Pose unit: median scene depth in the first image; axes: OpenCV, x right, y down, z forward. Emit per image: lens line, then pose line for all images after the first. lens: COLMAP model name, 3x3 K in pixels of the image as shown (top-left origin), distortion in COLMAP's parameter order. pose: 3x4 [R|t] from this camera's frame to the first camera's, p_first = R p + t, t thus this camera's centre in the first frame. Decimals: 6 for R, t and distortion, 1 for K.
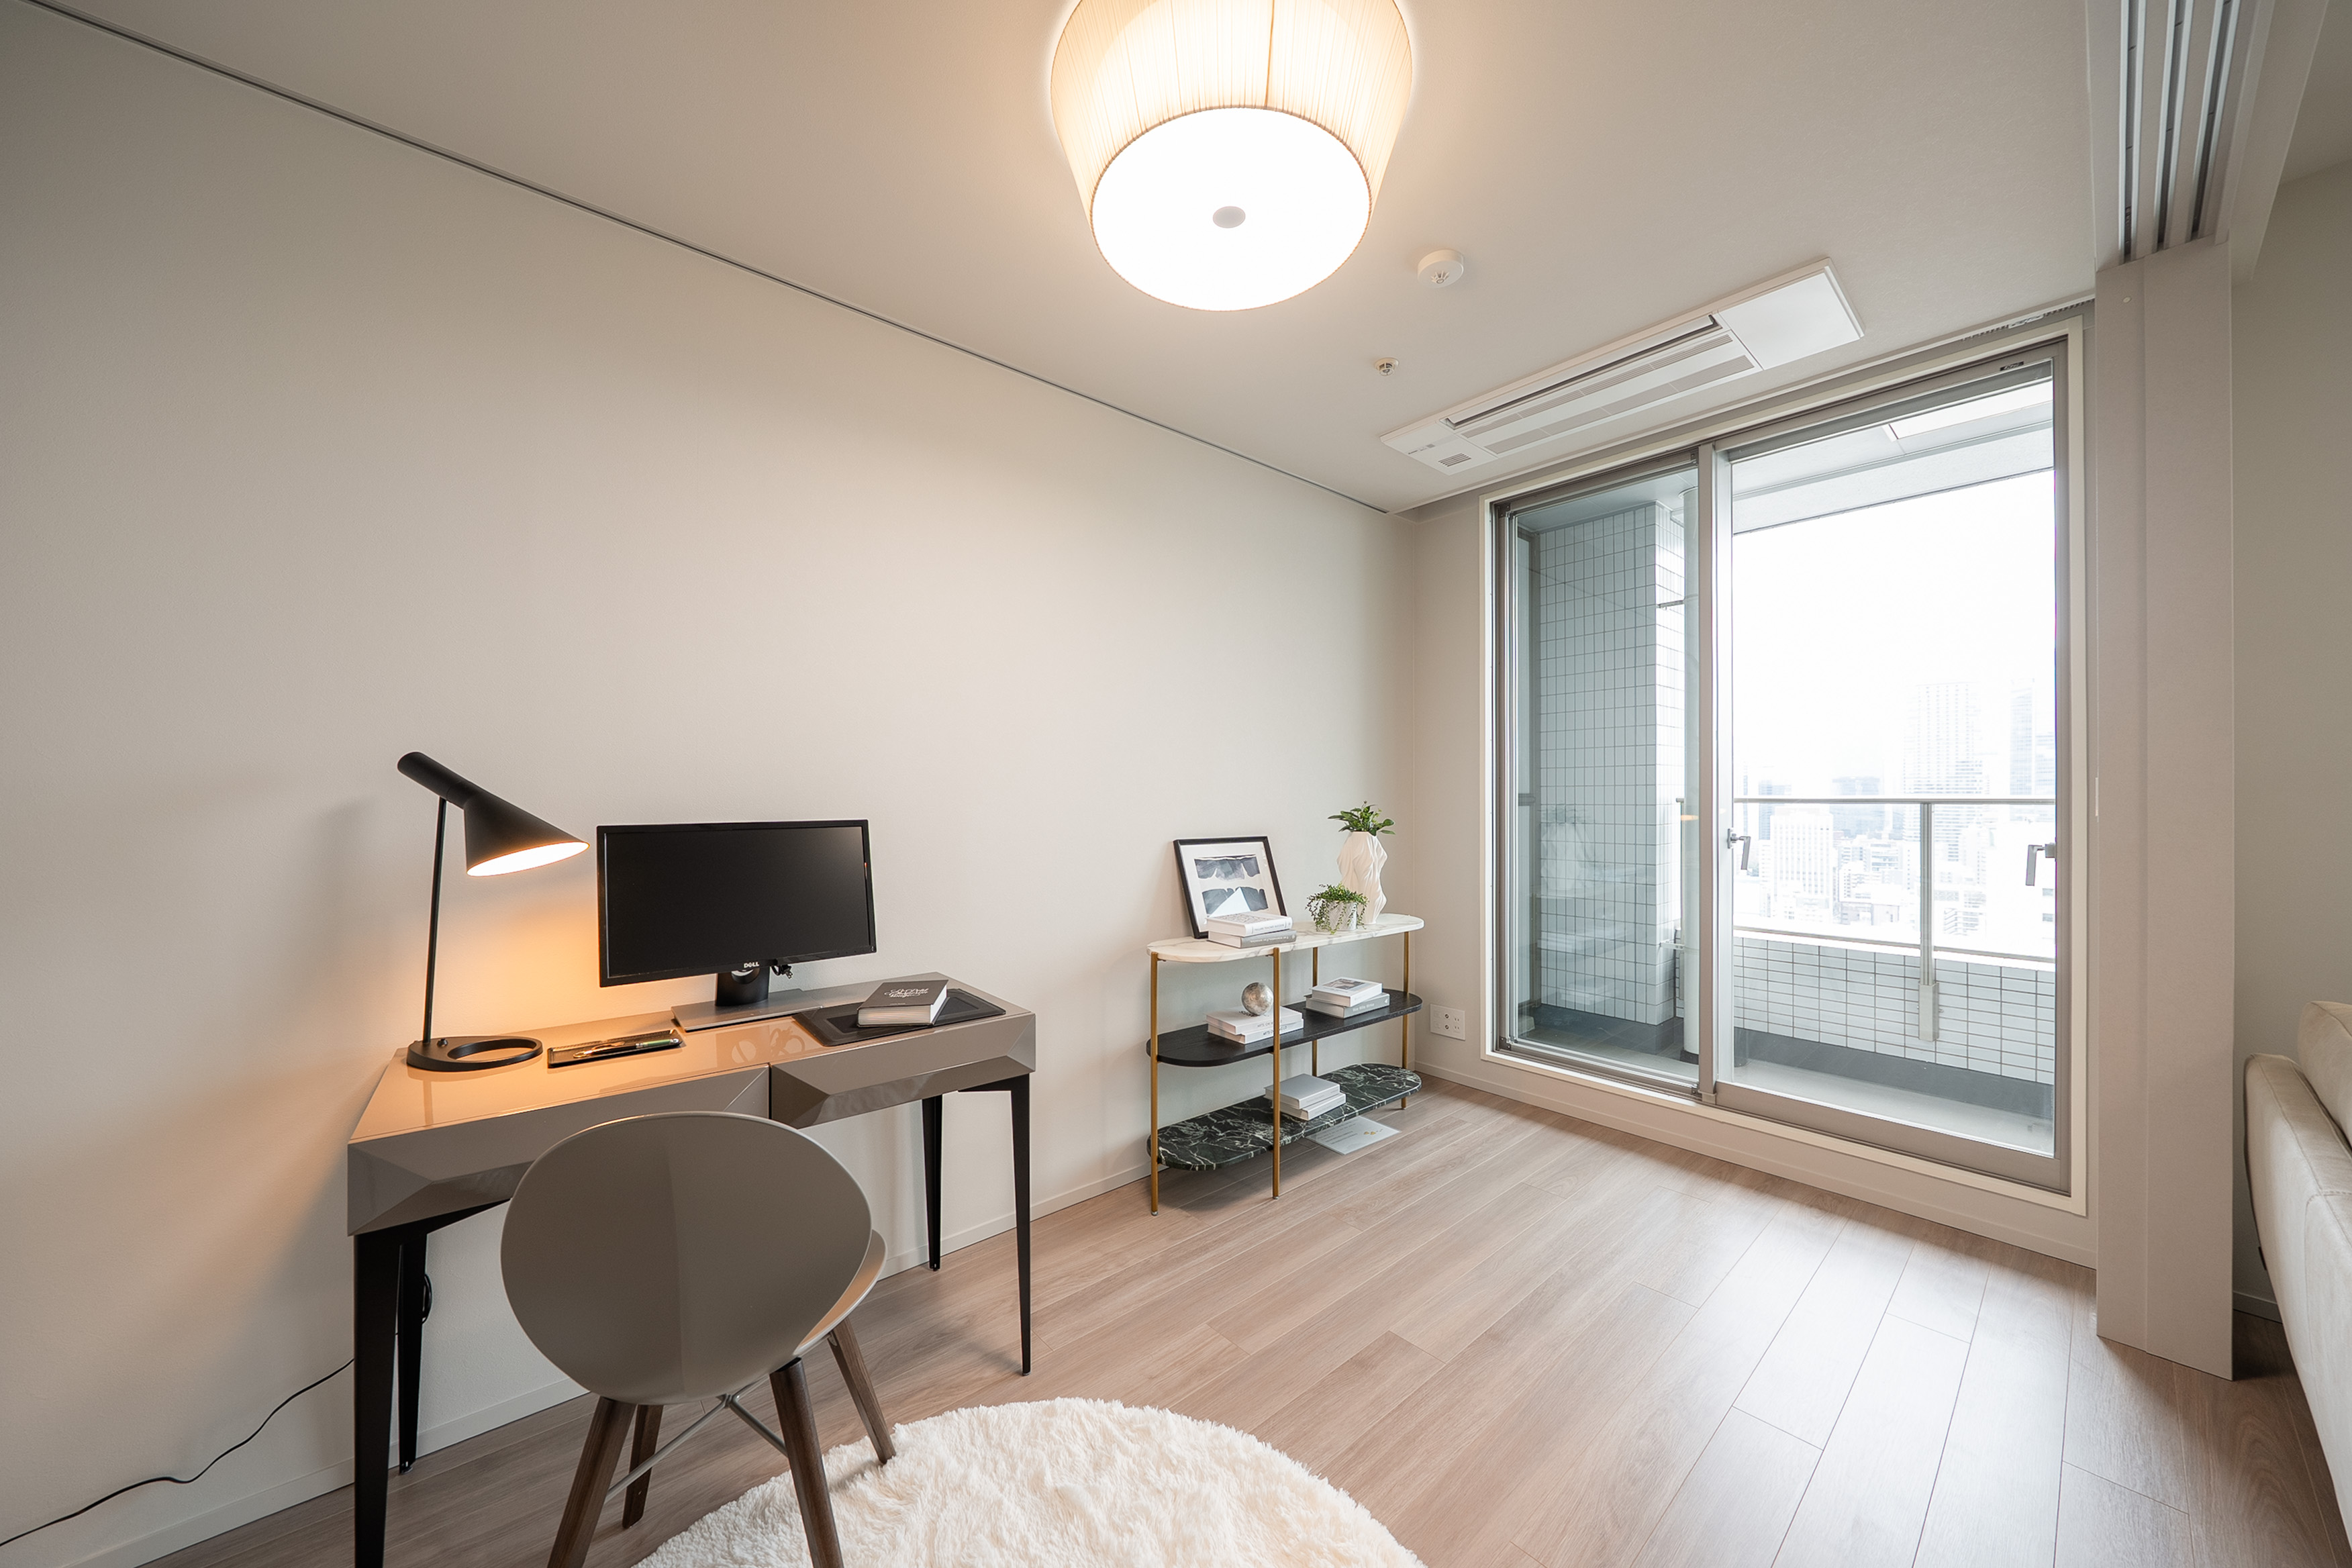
lens RADIAL K [[810.4, 0, 1184.5], [0, 810.4, 795.1], [0, 0, 1]] dist [-0.000184, -0.000013]
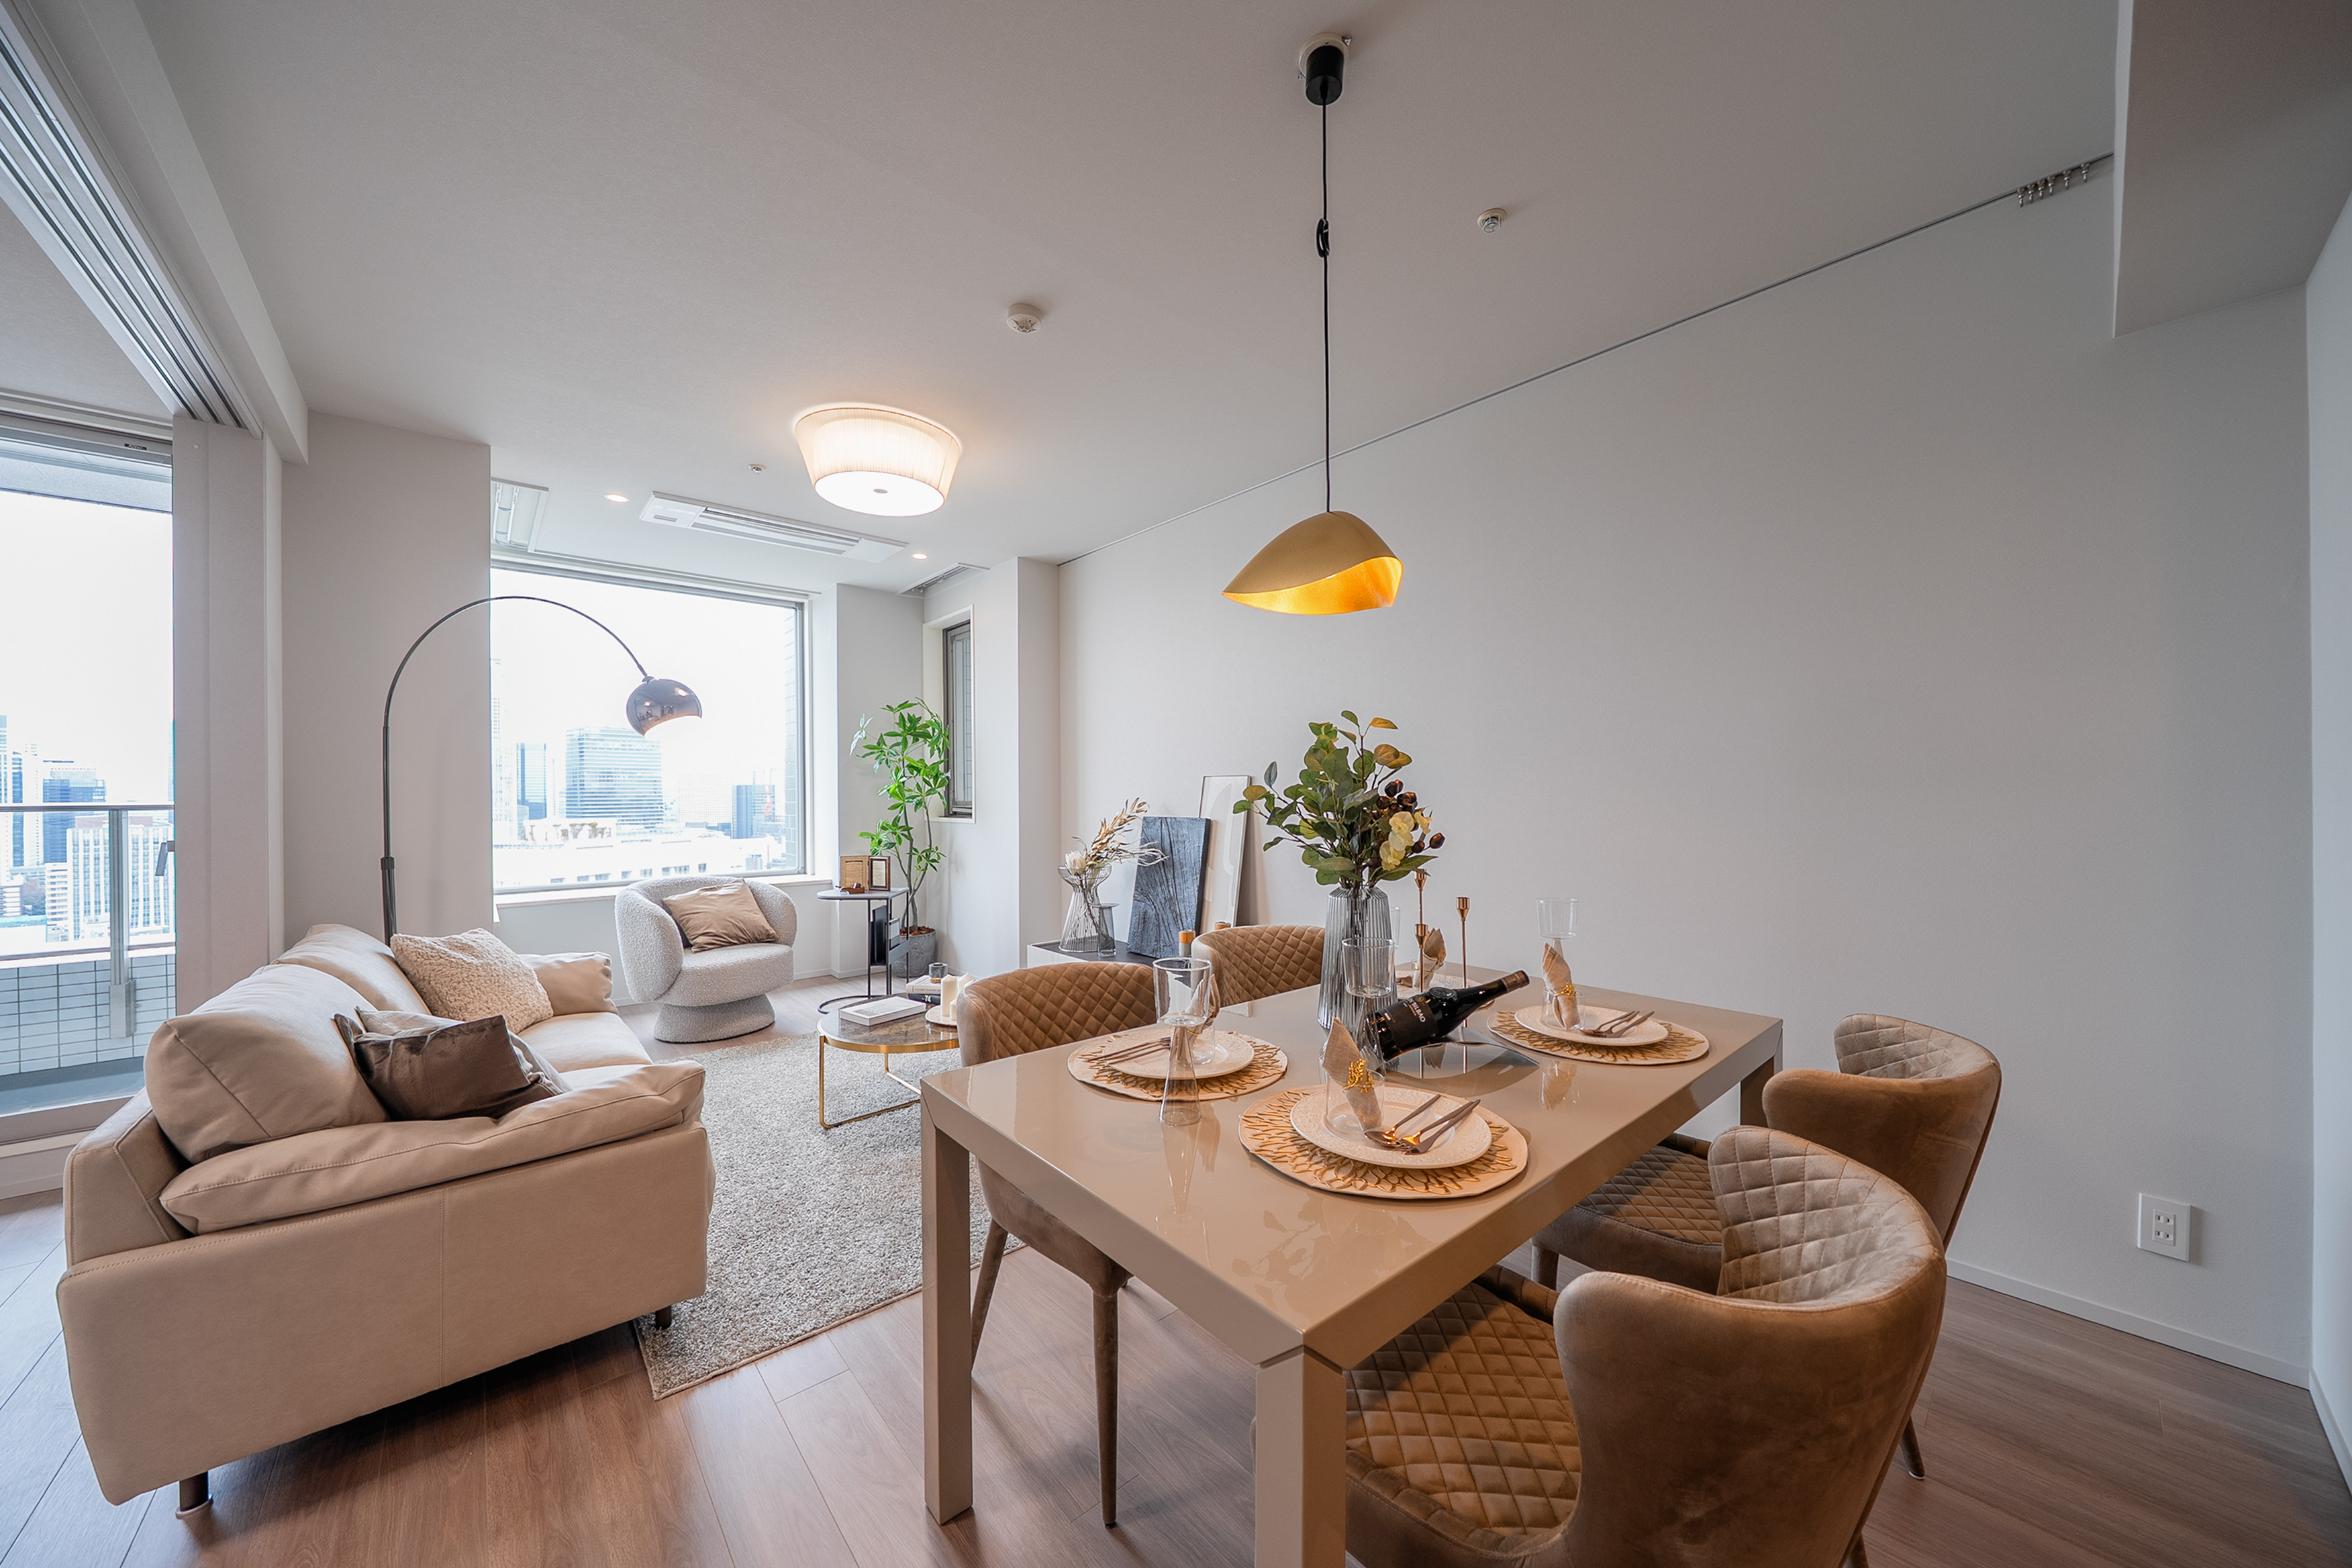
lens RADIAL K [[810.4, 0, 1180.1], [0, 810.4, 796.0], [0, 0, 1]] dist [-0.000184, -0.000013]
pose [[0.003039, -0.000943, 0.999995, -0.120035], [0.004196, 0.999991, 0.000931, -0.003037], [-0.999987, 0.004193, 0.003043, -0.369307]]
